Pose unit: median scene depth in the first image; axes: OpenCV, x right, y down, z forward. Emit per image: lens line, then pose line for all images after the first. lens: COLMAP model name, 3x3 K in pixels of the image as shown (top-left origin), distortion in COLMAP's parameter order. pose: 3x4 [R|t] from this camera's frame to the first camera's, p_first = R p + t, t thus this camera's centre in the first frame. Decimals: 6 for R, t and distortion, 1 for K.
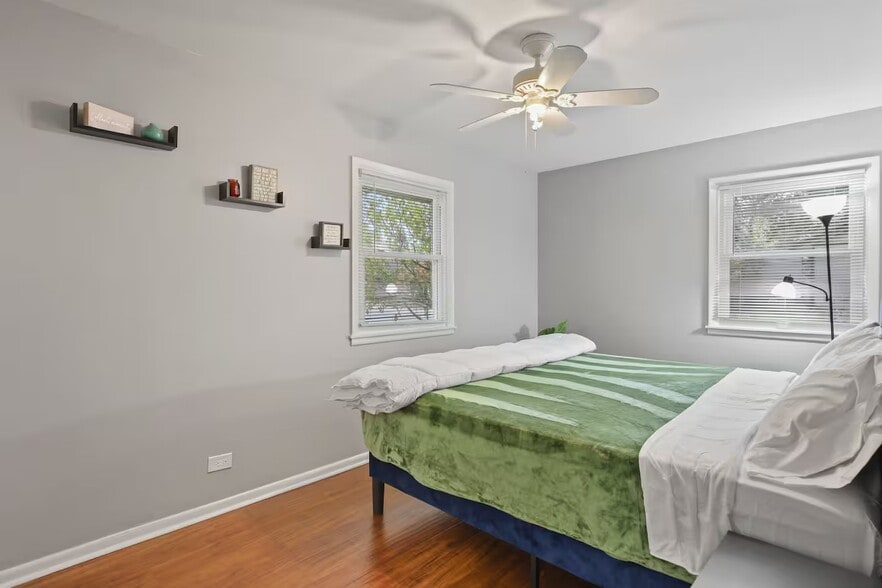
lens RADIAL K [[465.1, 0, 441.0], [0, 465.1, 294.0], [0, 0, 1]] dist [-0.028575, -0.000337]
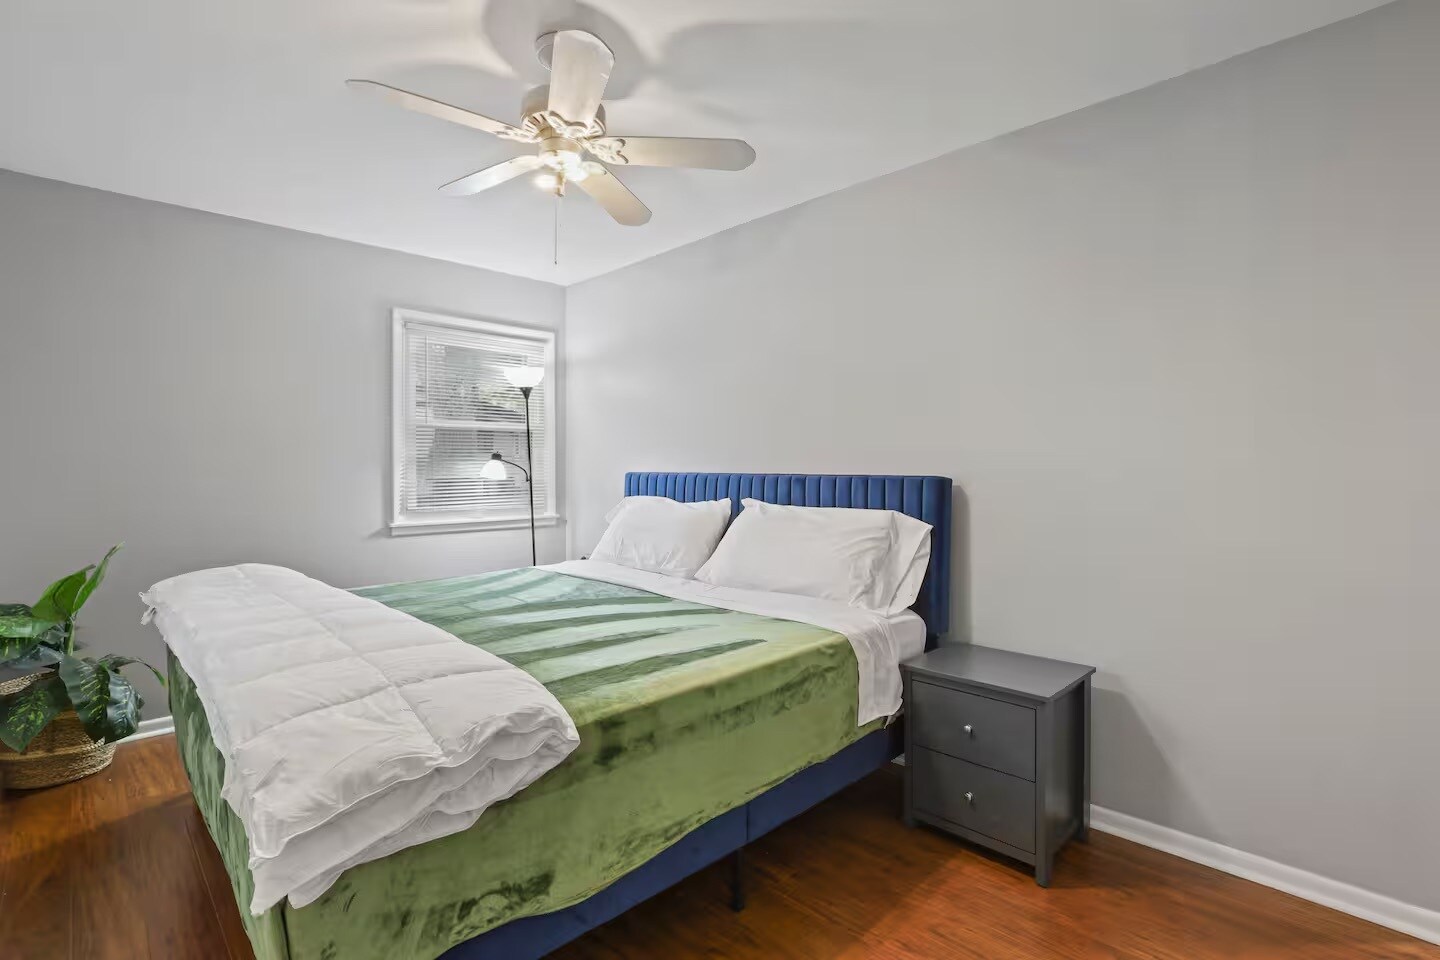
lens RADIAL K [[679.7, 0, 723.4], [0, 679.7, 475.4], [0, 0, 1]] dist [-0.022117, 0.000655]
pose [[-0.000203, -0.013171, 0.999913, -0.473525], [0.016241, 0.999781, 0.013173, -0.007962], [-0.999868, 0.016242, 0.000011, 0.581885]]
